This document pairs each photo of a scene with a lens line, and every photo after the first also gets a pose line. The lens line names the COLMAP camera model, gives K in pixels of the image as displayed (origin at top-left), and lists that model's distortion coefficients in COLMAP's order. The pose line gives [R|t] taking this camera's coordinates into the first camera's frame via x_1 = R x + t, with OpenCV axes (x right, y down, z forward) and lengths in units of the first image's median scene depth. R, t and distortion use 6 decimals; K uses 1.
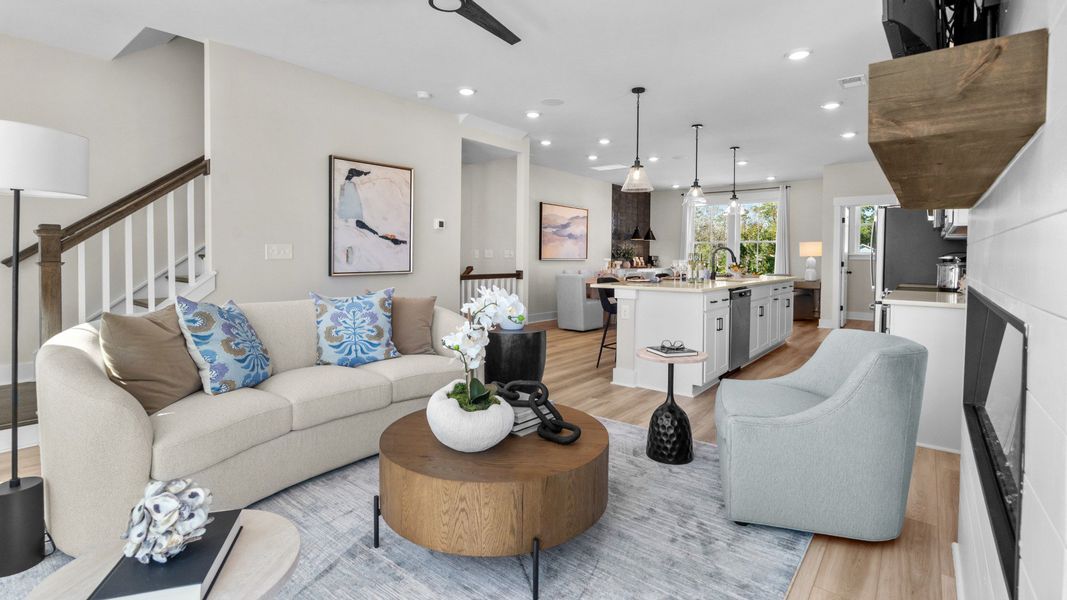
lens RADIAL K [[489.8, 0, 535.7], [0, 489.8, 278.1], [0, 0, 1]] dist [0.002901, 0.000129]
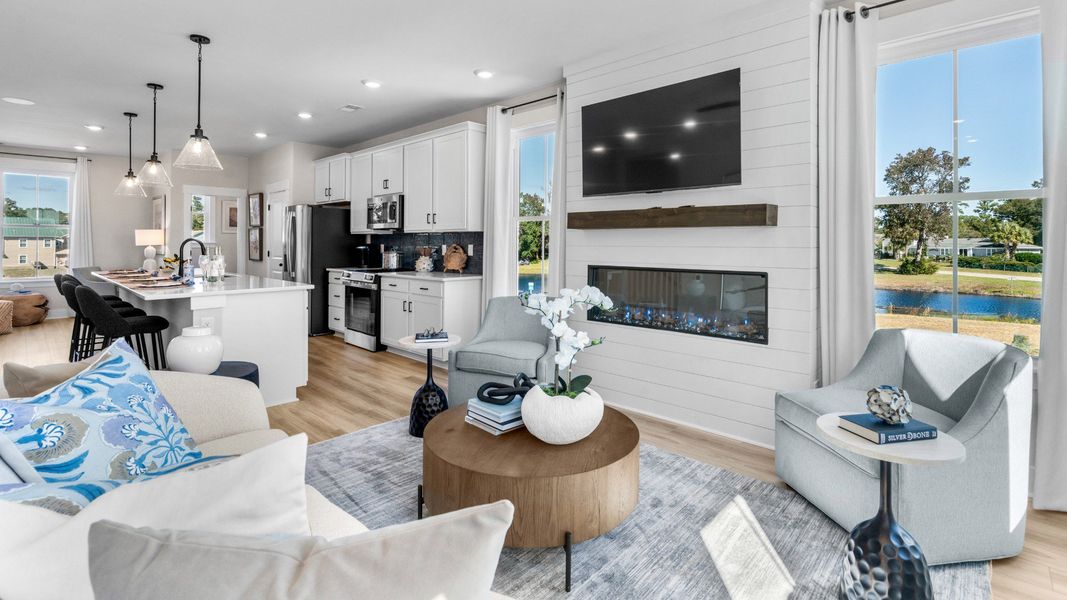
lens RADIAL K [[486.1, 0, 530.1], [0, 486.1, 242.7], [0, 0, 1]] dist [0.001983, -0.000478]
pose [[0.088472, -0.006329, 0.996059, -0.262278], [0.042969, 0.999073, 0.002532, -0.020203], [-0.995151, 0.042575, 0.088662, 0.211863]]
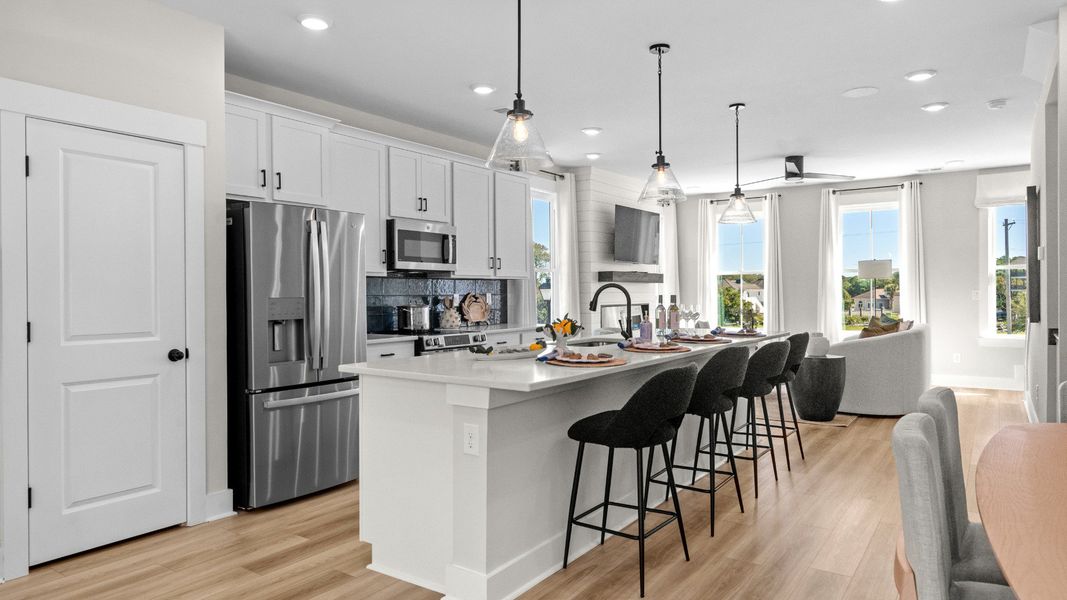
lens RADIAL K [[664.7, 0, 534.6], [0, 664.7, 298.3], [0, 0, 1]] dist [0.004136, 0.004775]
pose [[-0.997578, -0.002438, -0.069512, 0.327562], [-0.006193, 0.998530, 0.053856, -0.054382], [0.069278, 0.054156, -0.996126, 1.092542]]
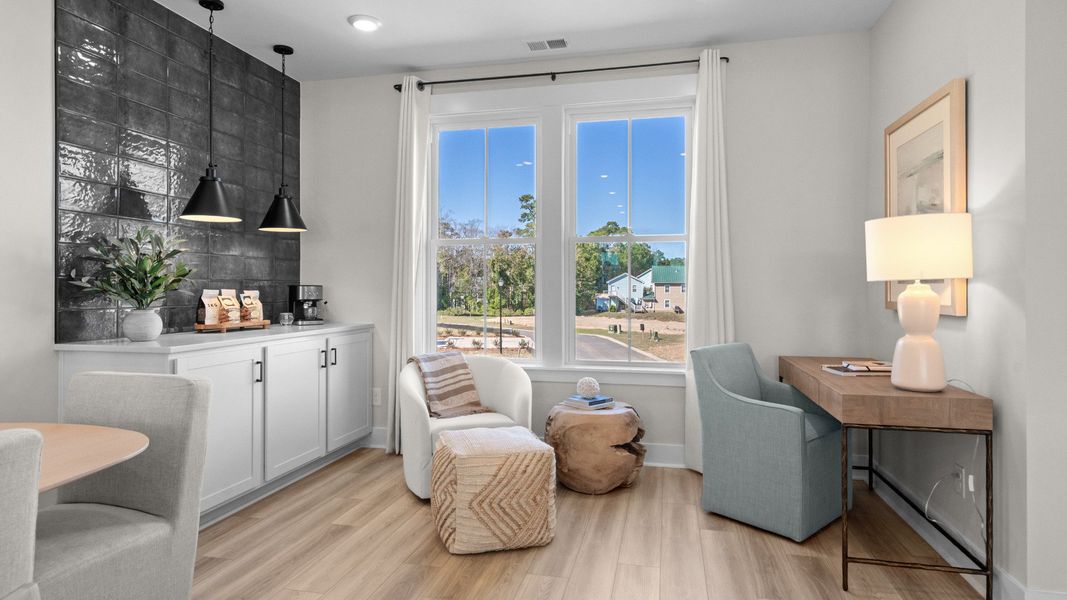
lens RADIAL K [[591.4, 0, 531.1], [0, 591.4, 287.2], [0, 0, 1]] dist [-0.007556, 0.000770]
pose [[0.901824, -0.007730, 0.432035, 0.269337], [0.027529, 0.998837, -0.039594, -0.033664], [-0.431226, 0.047600, 0.900987, 0.799014]]
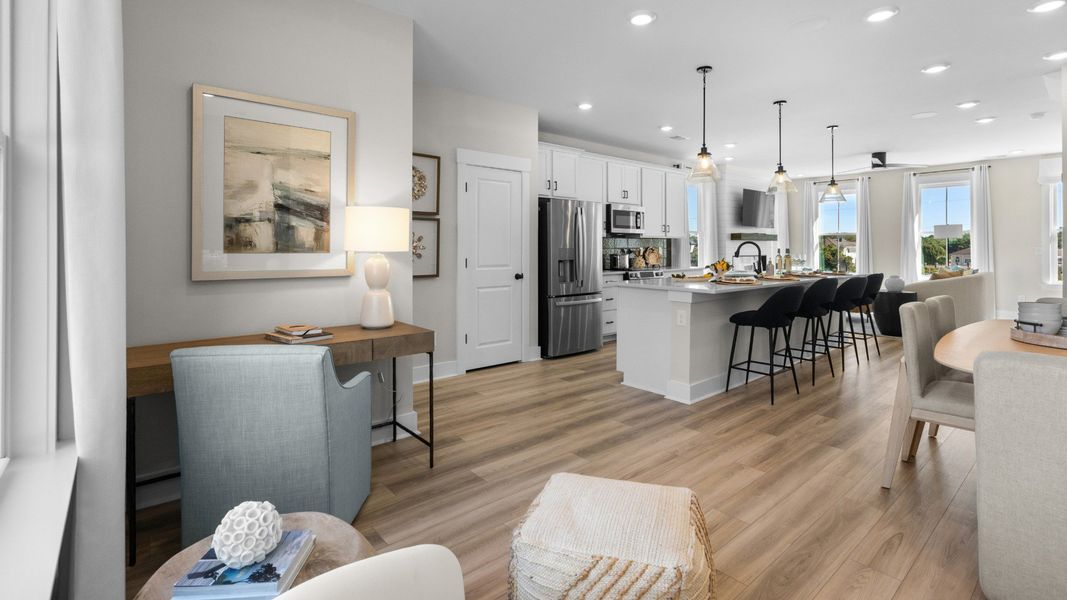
lens RADIAL K [[486.1, 0, 541.2], [0, 486.1, 247.0], [0, 0, 1]] dist [0.001983, -0.000478]
pose [[-0.983098, -0.008622, 0.182877, 0.378140], [-0.000439, 0.998999, 0.044738, -0.059062], [-0.183079, 0.043901, -0.982117, 1.246184]]
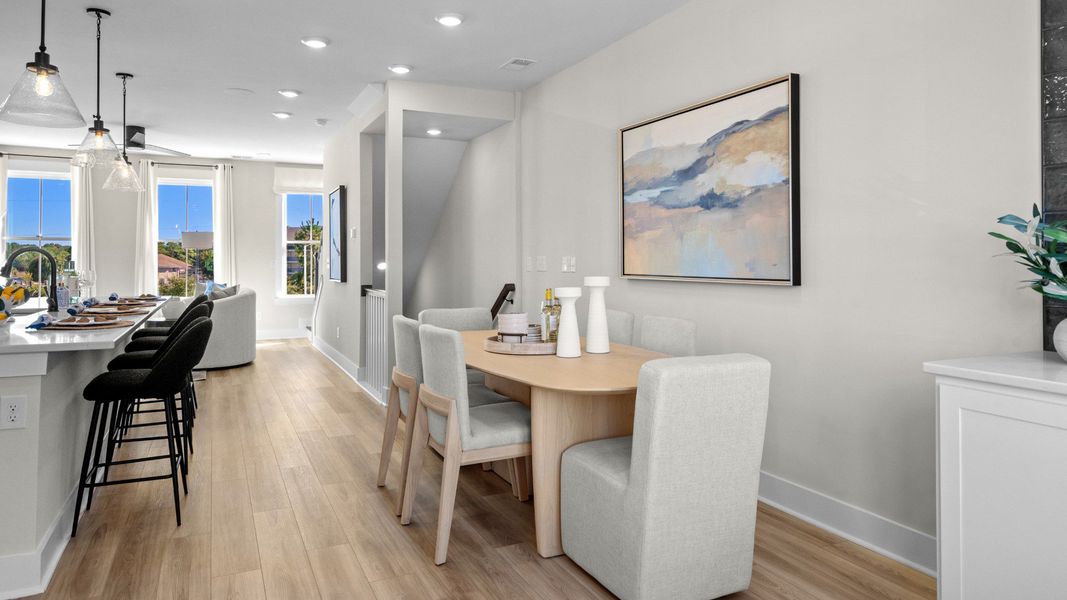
lens RADIAL K [[664.7, 0, 533.1], [0, 664.7, 255.6], [0, 0, 1]] dist [0.004136, 0.004775]
pose [[-0.434342, -0.017112, -0.900585, 0.486708], [-0.046659, 0.998905, 0.003523, -0.051001], [0.899539, 0.043550, -0.434665, 1.108177]]
